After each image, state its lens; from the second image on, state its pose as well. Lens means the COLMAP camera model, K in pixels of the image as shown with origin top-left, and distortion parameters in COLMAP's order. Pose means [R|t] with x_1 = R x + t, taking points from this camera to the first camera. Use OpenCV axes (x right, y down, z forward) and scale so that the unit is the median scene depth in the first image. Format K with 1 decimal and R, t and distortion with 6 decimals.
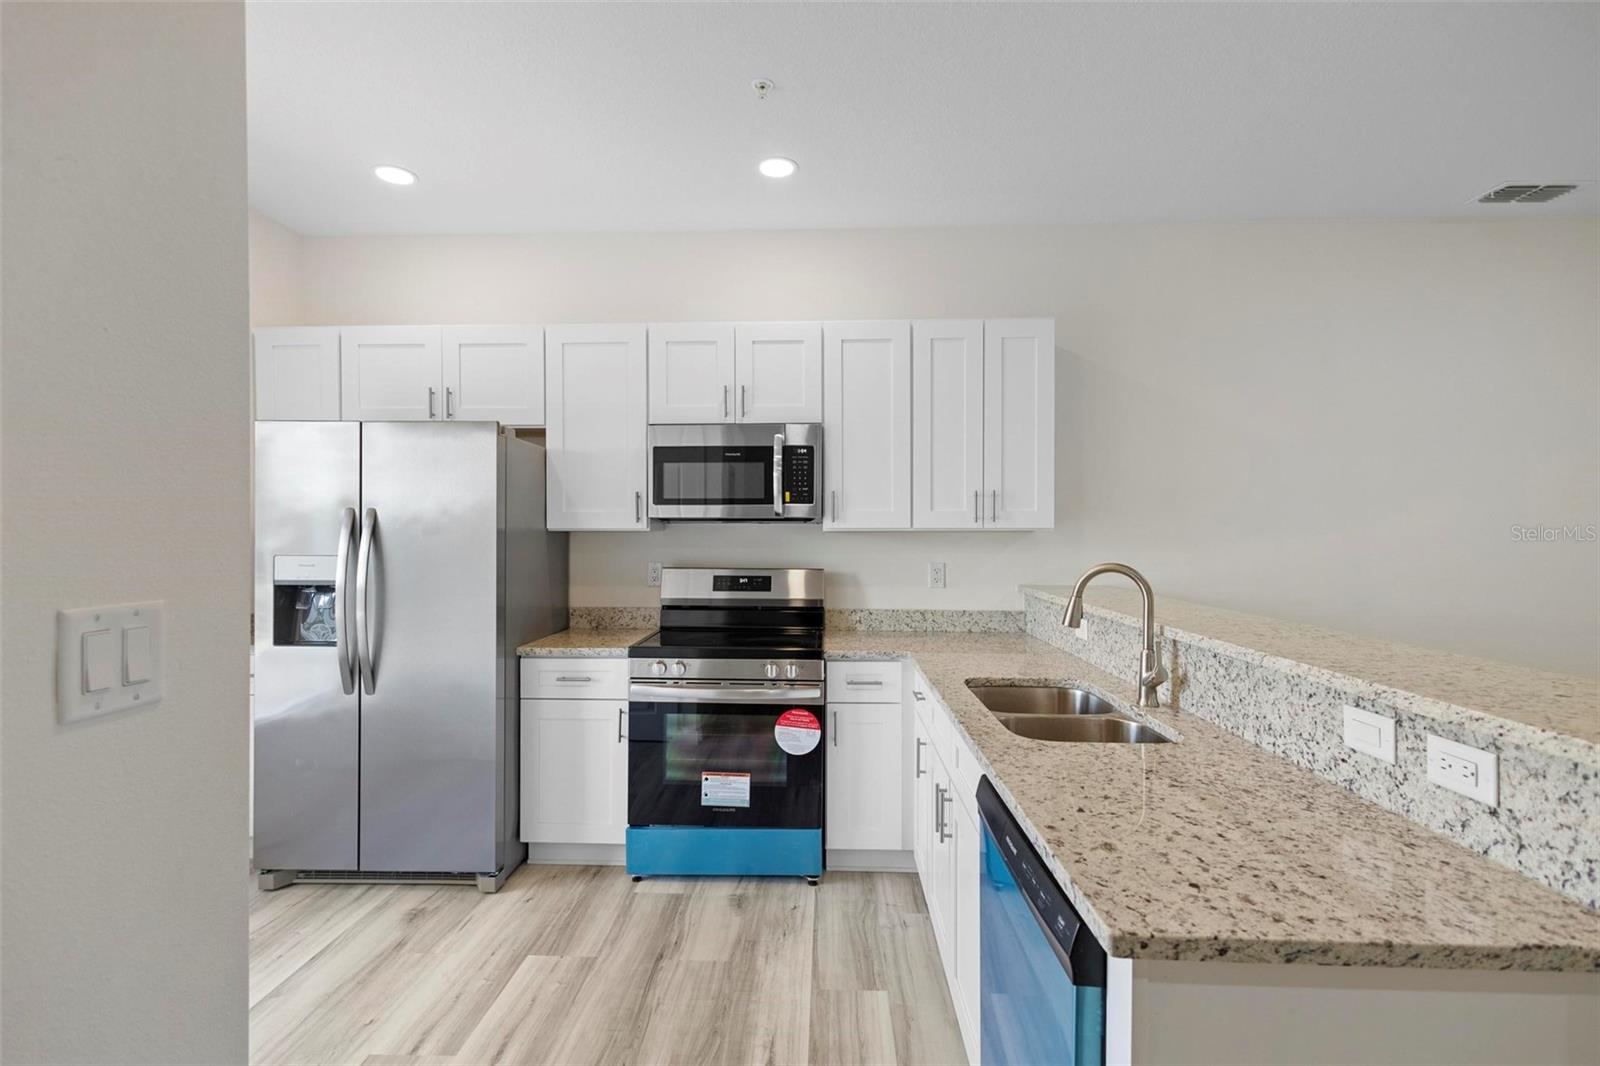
lens RADIAL K [[742.4, 0, 793.5], [0, 742.4, 535.1], [0, 0, 1]] dist [0.001172, -0.000262]
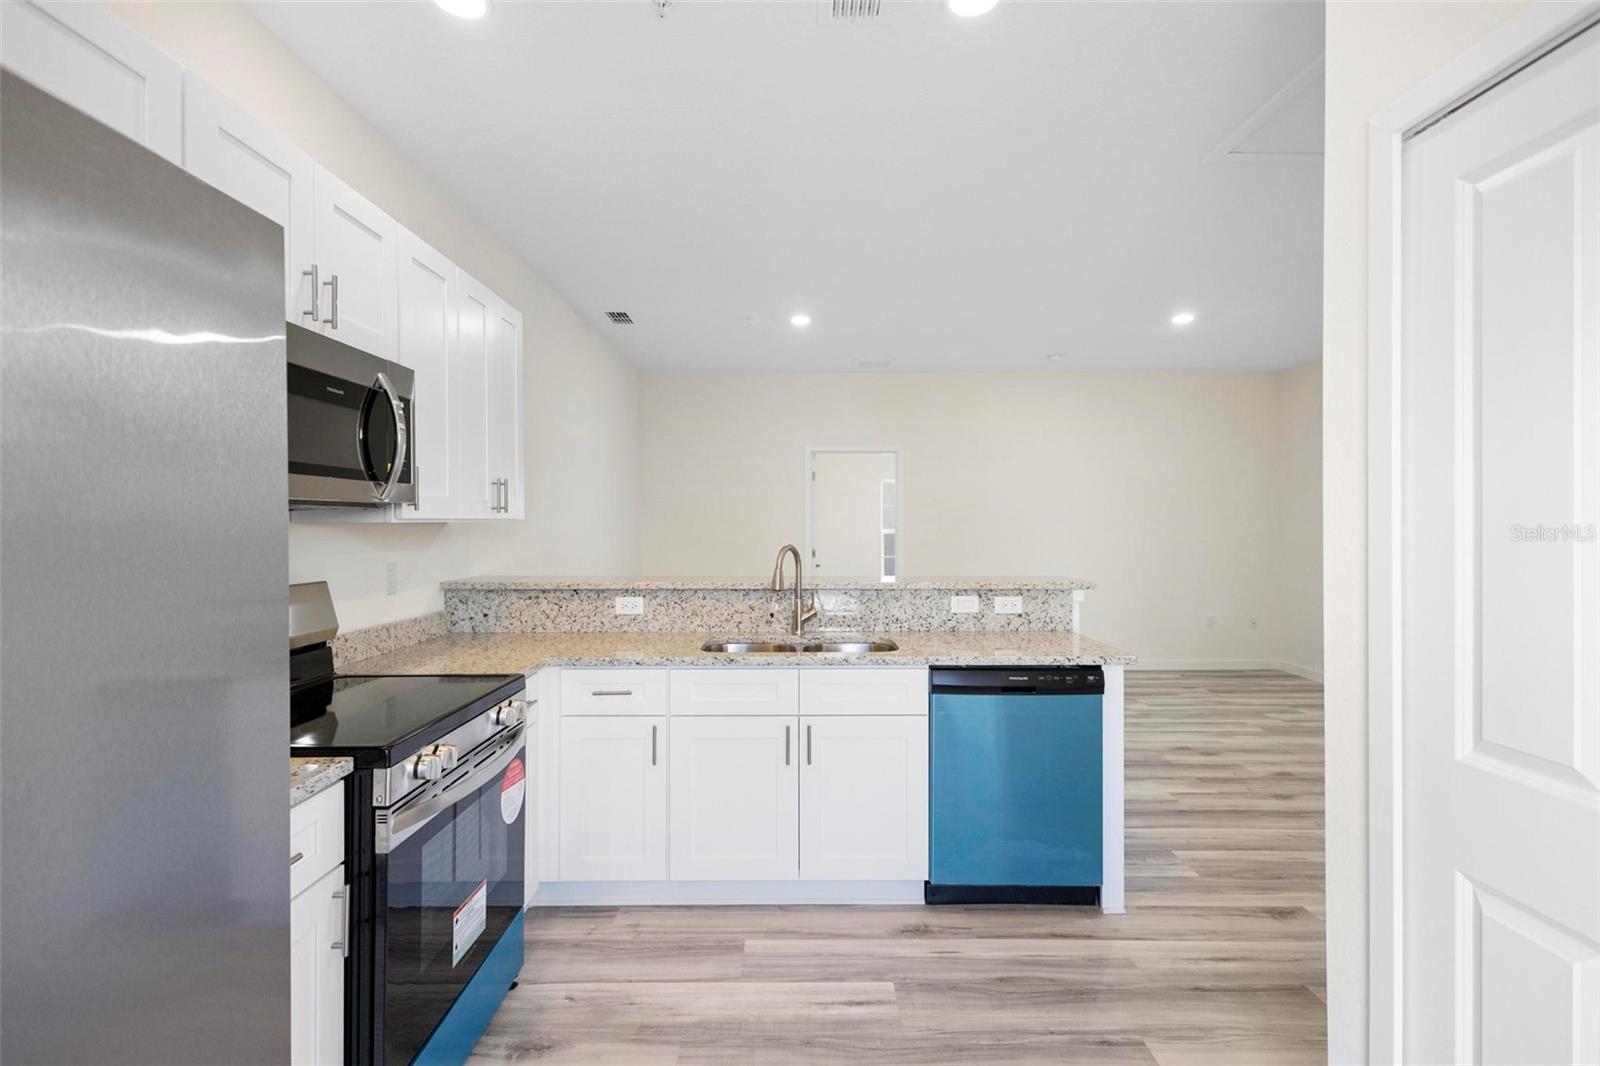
lens RADIAL K [[747.4, 0, 797.9], [0, 747.4, 517.3], [0, 0, 1]] dist [0.002034, 0.000025]
pose [[-0.043405, 0.004343, 0.999048, -0.731230], [0.002801, 0.999987, -0.004226, -0.007280], [-0.999054, 0.002615, -0.043417, 0.713336]]
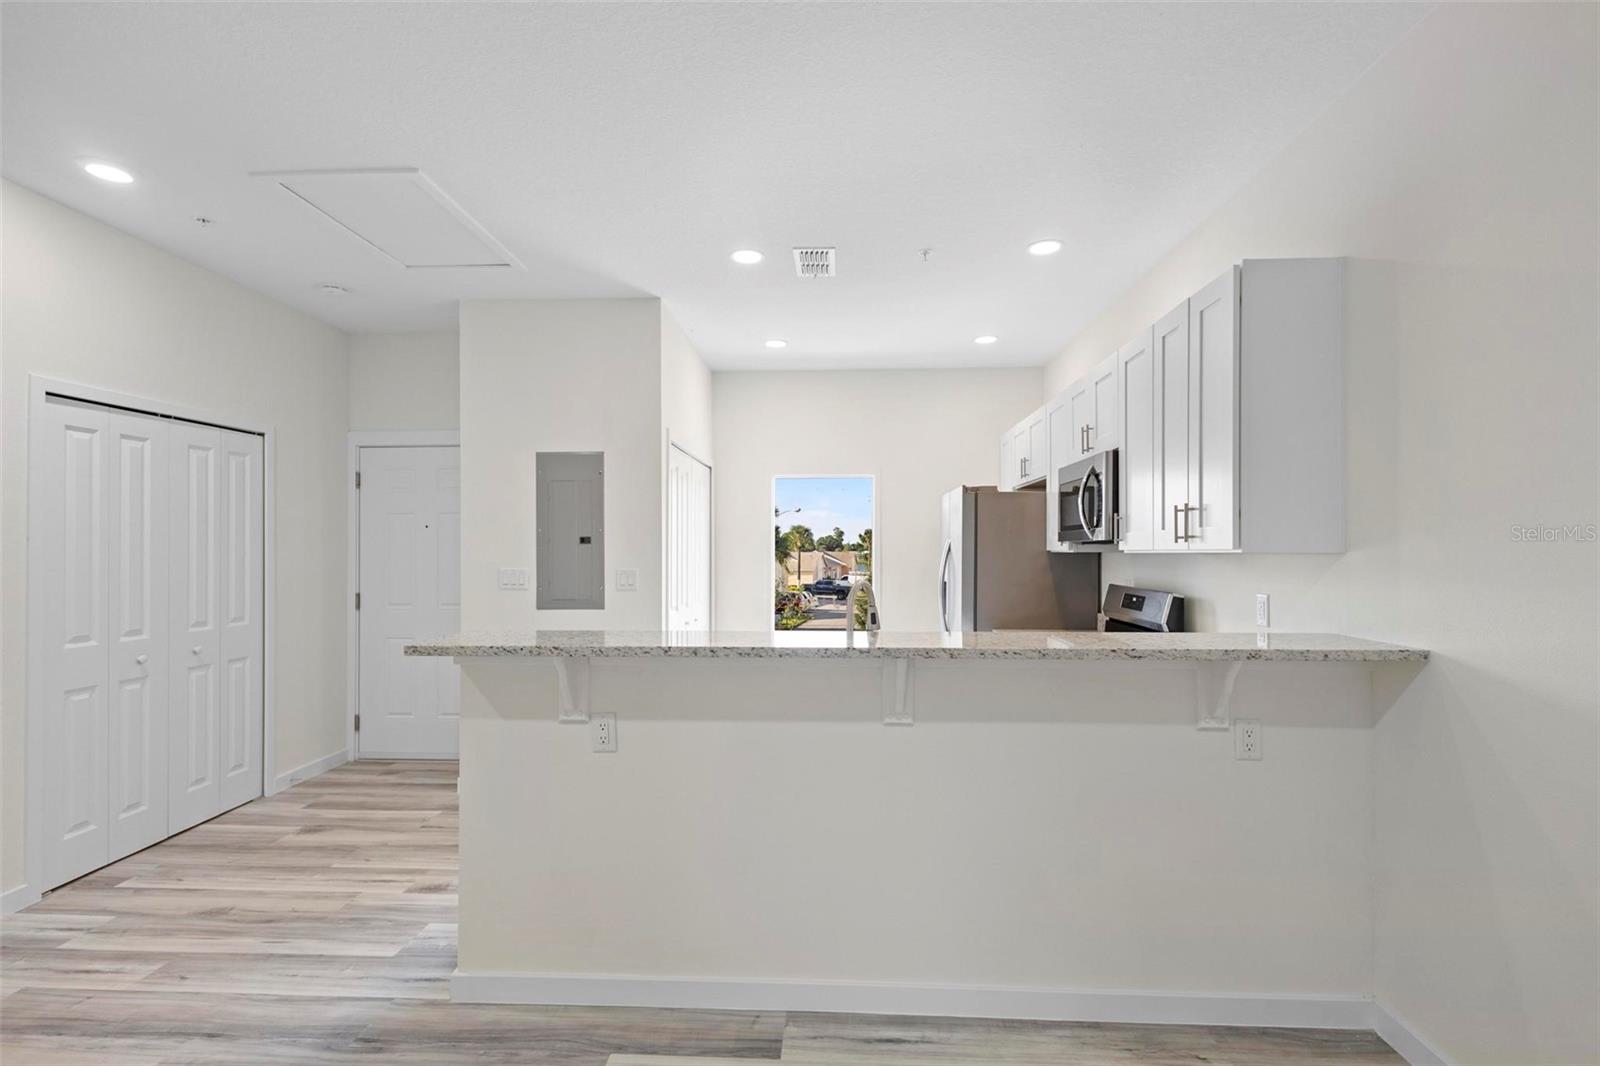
lens RADIAL K [[751.8, 0, 803.7], [0, 751.8, 551.4], [0, 0, 1]] dist [0.000104, -0.000589]
pose [[-0.002302, -0.001323, -0.999996, 1.159663], [-0.001819, 0.999997, -0.001319, -0.005434], [0.999996, 0.001816, -0.002305, 0.616924]]
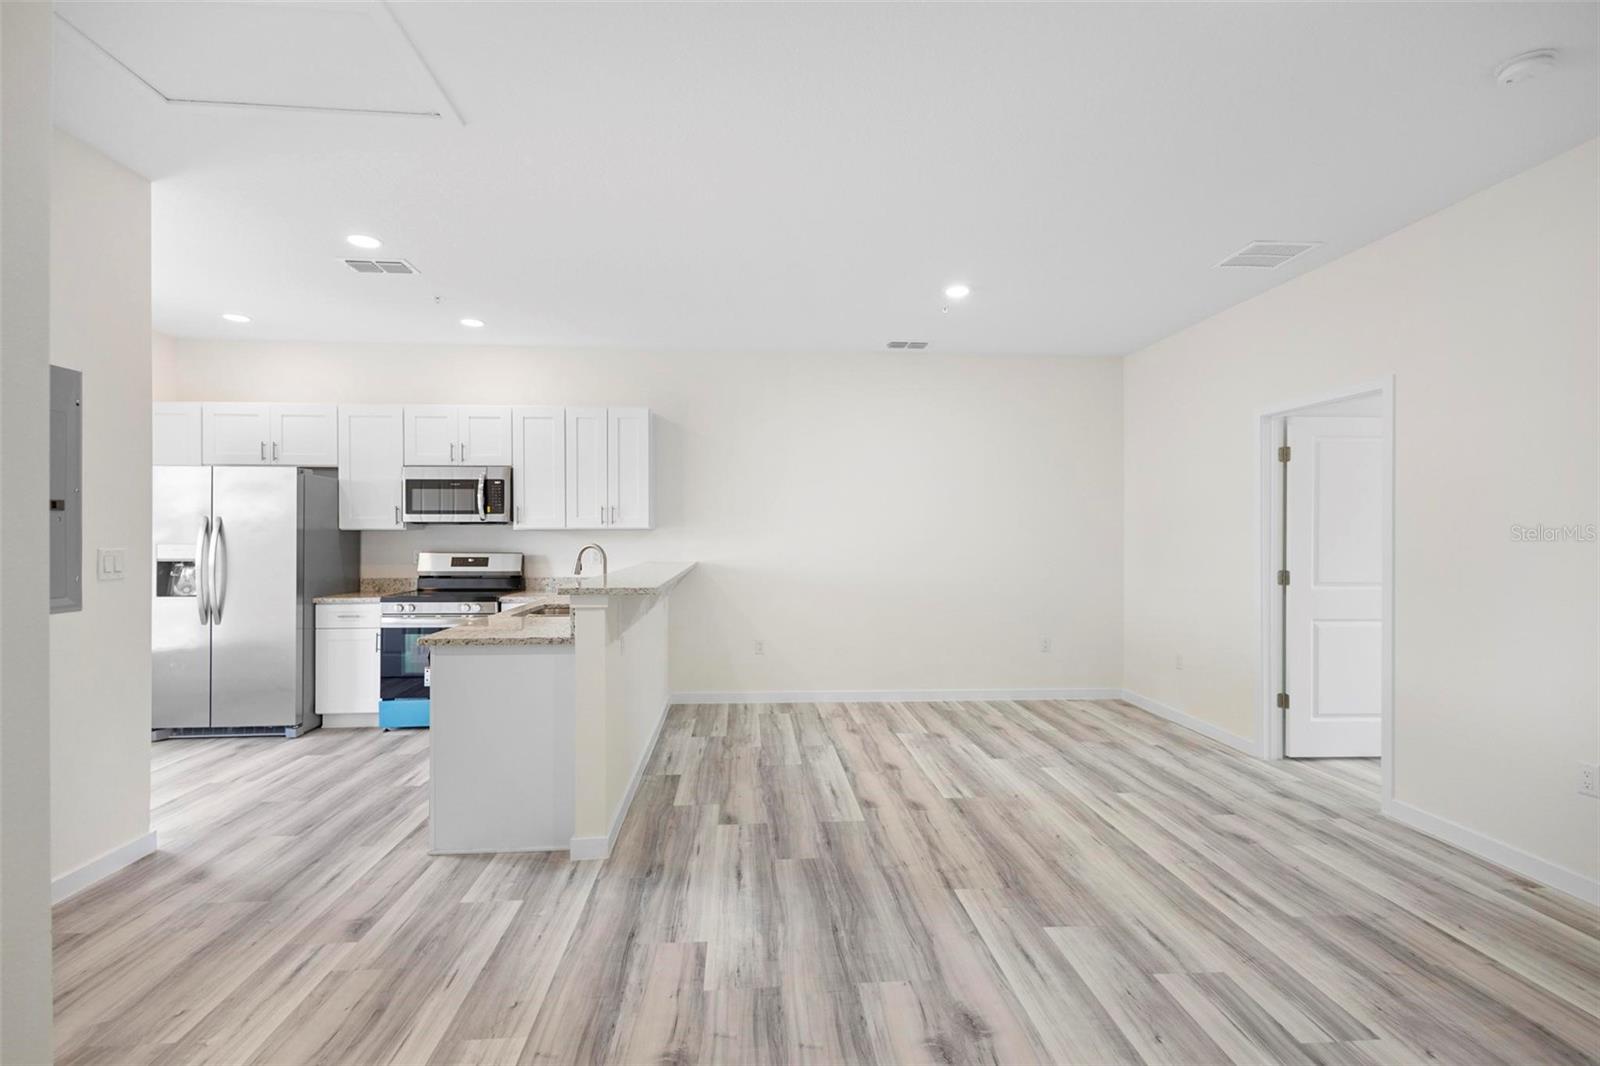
lens RADIAL K [[725.4, 0, 800.0], [0, 725.4, 533.0], [0, 0, 1]] dist [-0.001235, -0.000164]
pose [[0.992396, -0.002828, 0.123053, 0.527300], [0.003467, 0.999982, -0.004977, 0.013617], [-0.123036, 0.005366, 0.992388, -0.780876]]
